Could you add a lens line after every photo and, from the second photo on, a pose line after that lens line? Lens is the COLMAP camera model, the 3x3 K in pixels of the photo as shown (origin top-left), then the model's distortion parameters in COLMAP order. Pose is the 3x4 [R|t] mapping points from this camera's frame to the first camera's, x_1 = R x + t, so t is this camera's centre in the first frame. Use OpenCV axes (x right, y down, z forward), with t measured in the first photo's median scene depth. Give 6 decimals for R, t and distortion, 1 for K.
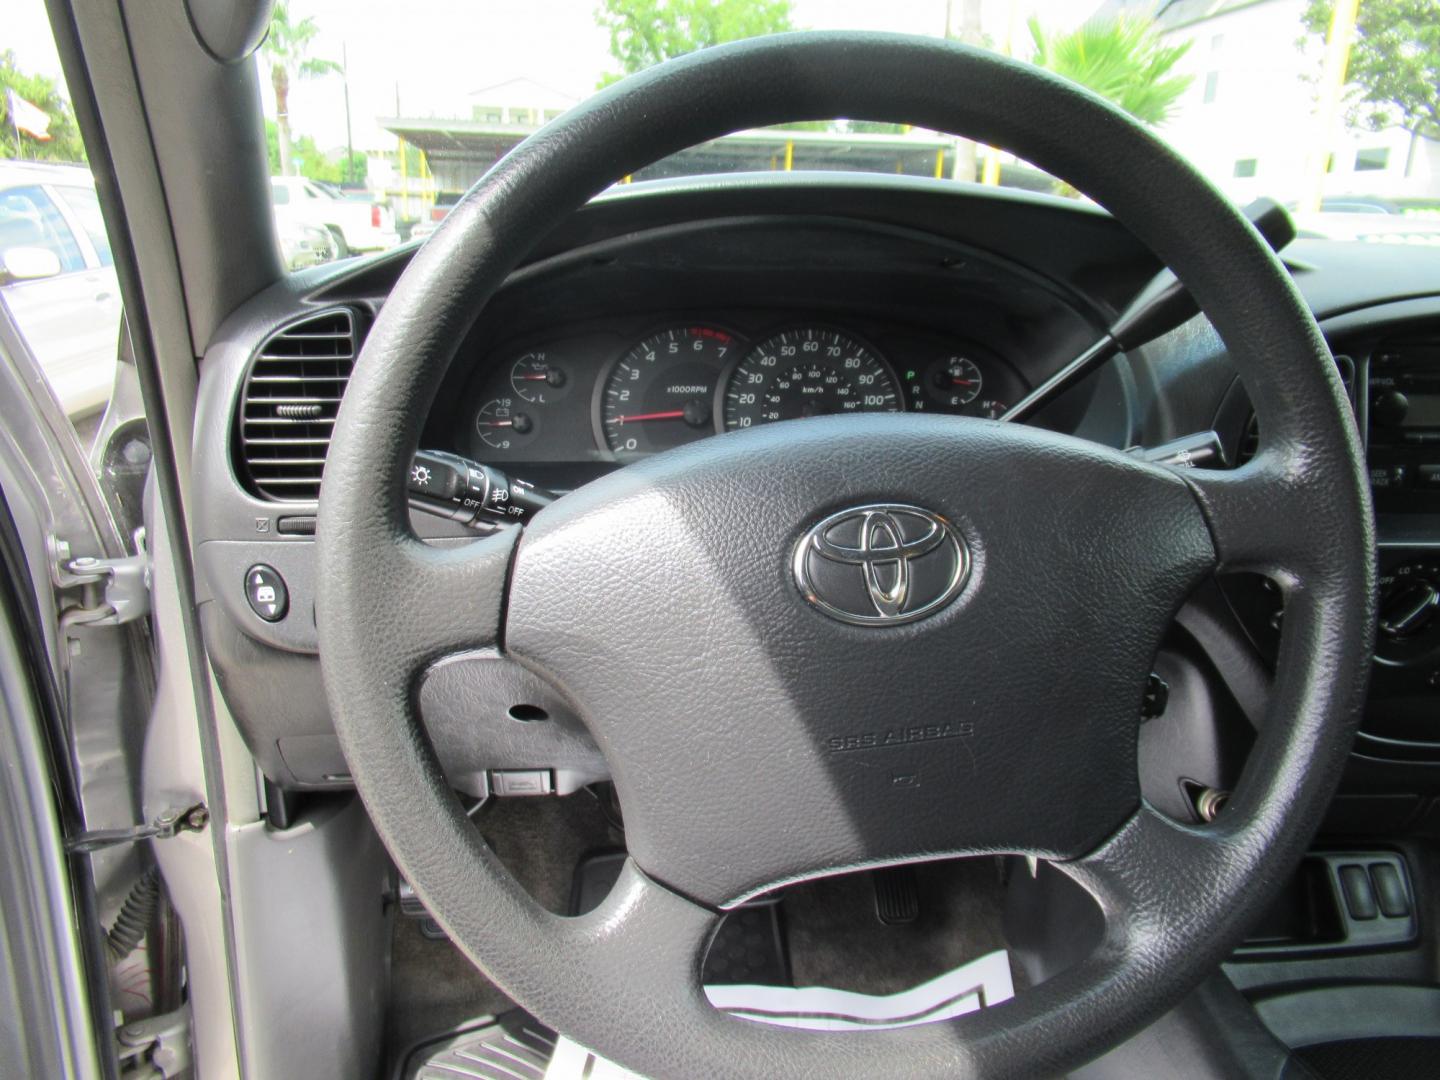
lens RADIAL K [[1050.8, 0, 720.4], [0, 1050.8, 537.9], [0, 0, 1]] dist [0.011385, -0.001289]
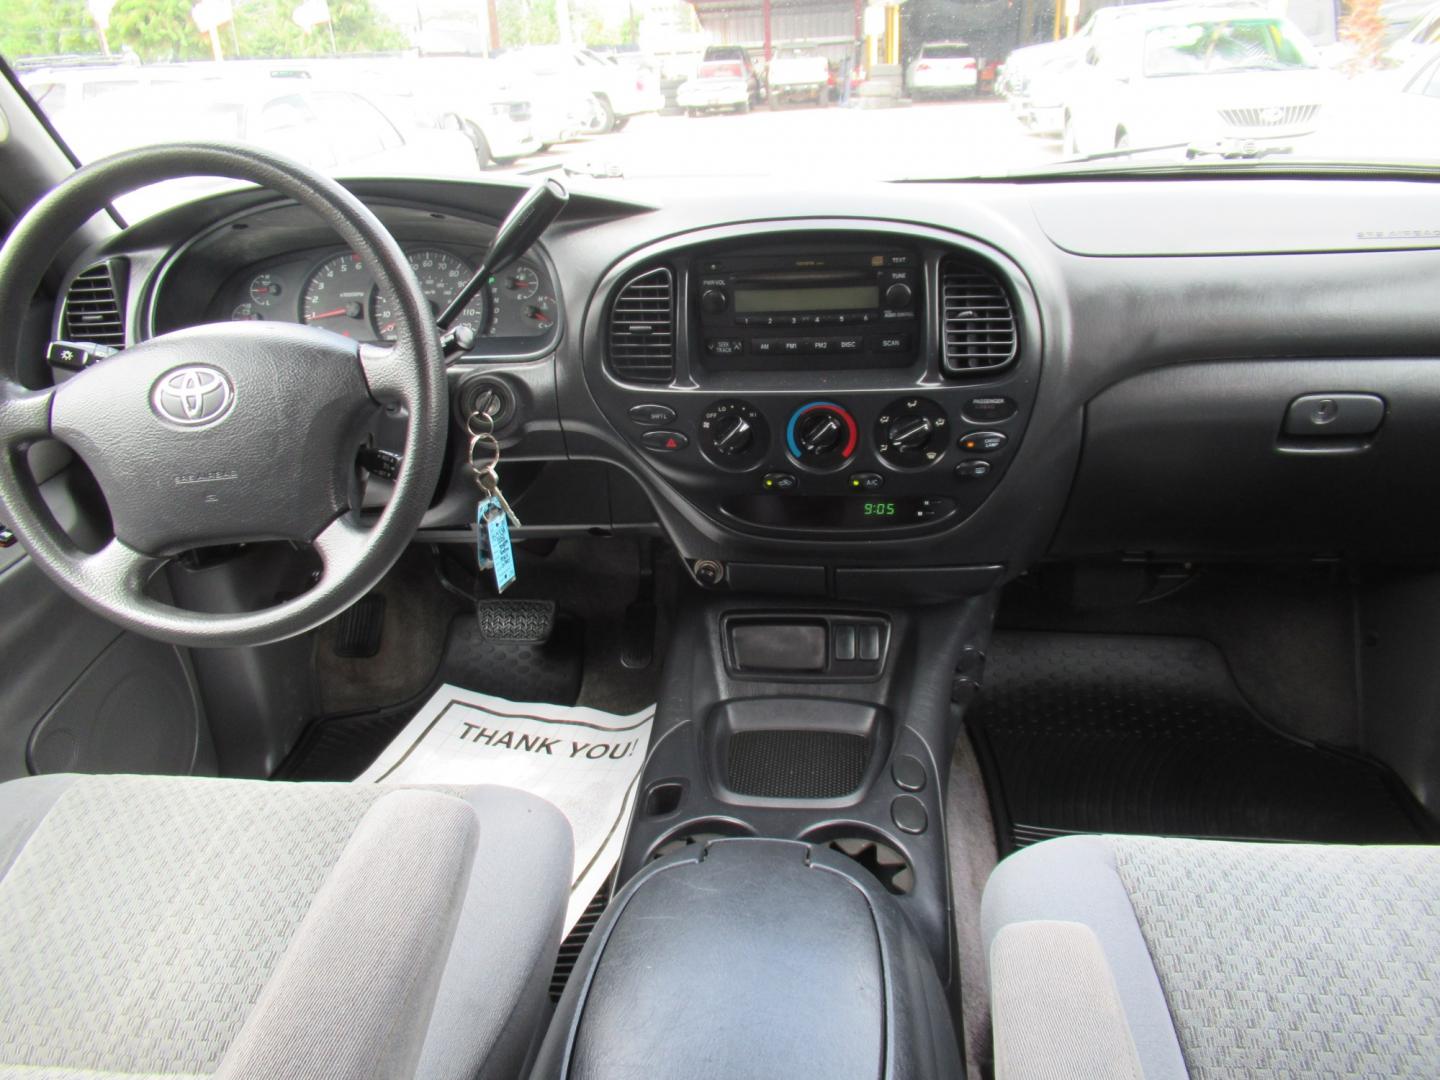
lens RADIAL K [[1050.8, 0, 721.8], [0, 1050.8, 536.7], [0, 0, 1]] dist [0.011385, -0.001289]
pose [[0.964856, 0.034812, -0.260464, 0.928087], [-0.000251, 0.991308, 0.131563, 0.012622], [0.262780, -0.126874, 0.956478, -0.422750]]
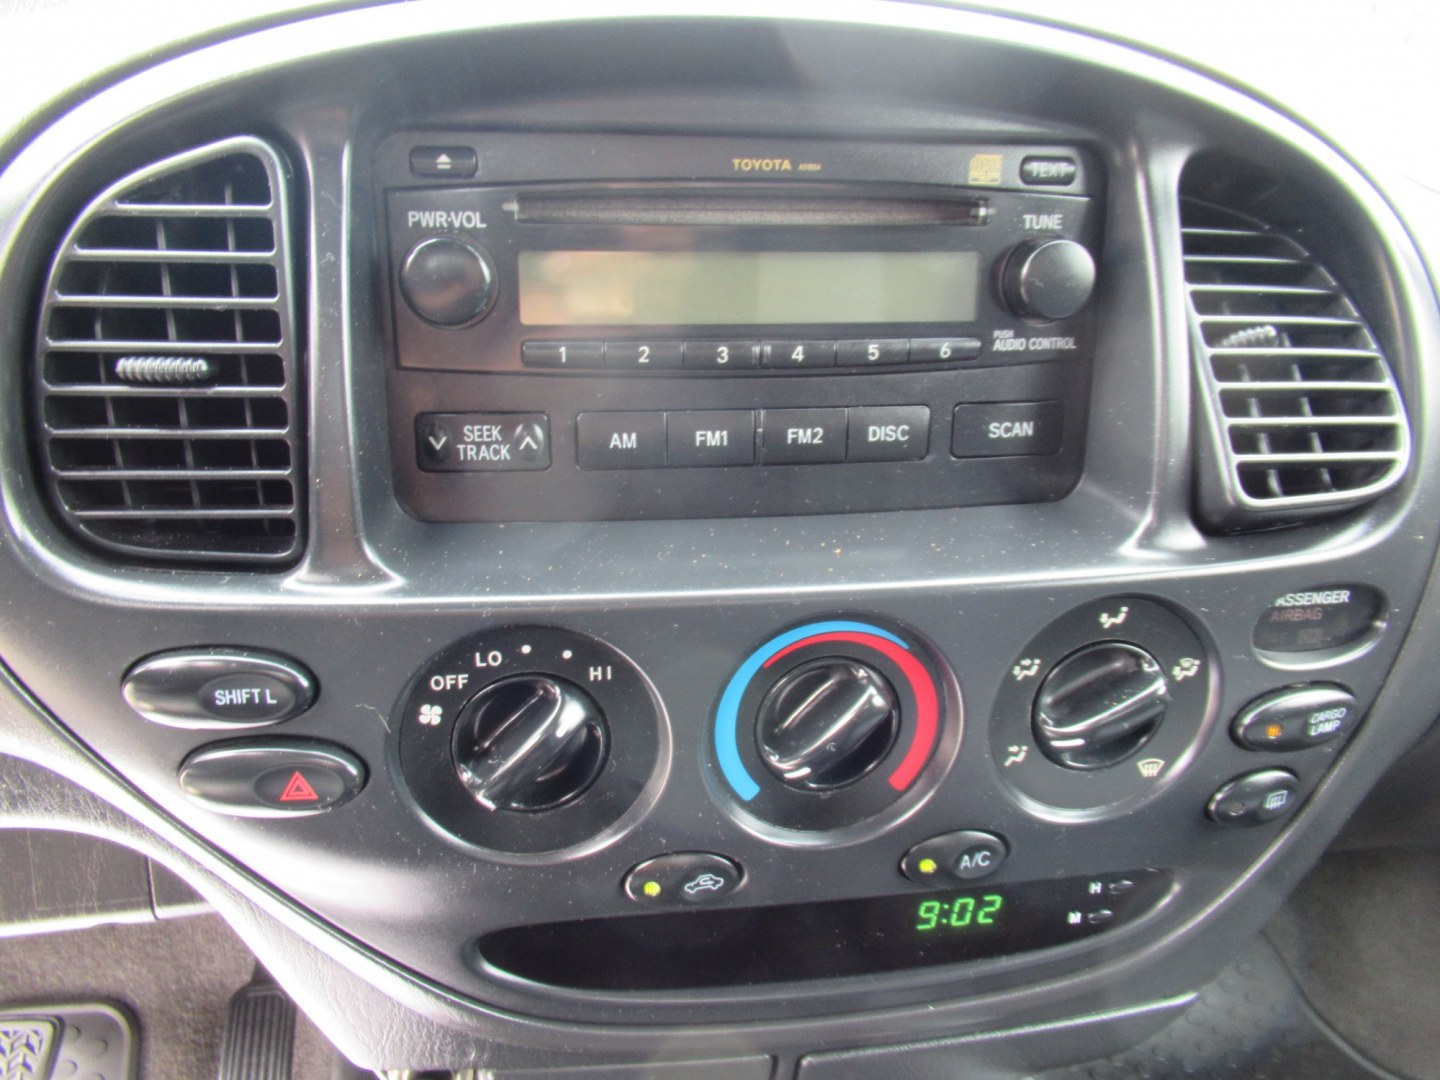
lens RADIAL K [[1050.8, 0, 719.5], [0, 1050.8, 537.2], [0, 0, 1]] dist [0.011385, -0.001289]
pose [[0.999719, -0.021809, 0.009252, 0.651606], [0.021775, 0.999756, 0.003781, -0.015108], [-0.009332, -0.003579, 0.999950, 0.510944]]
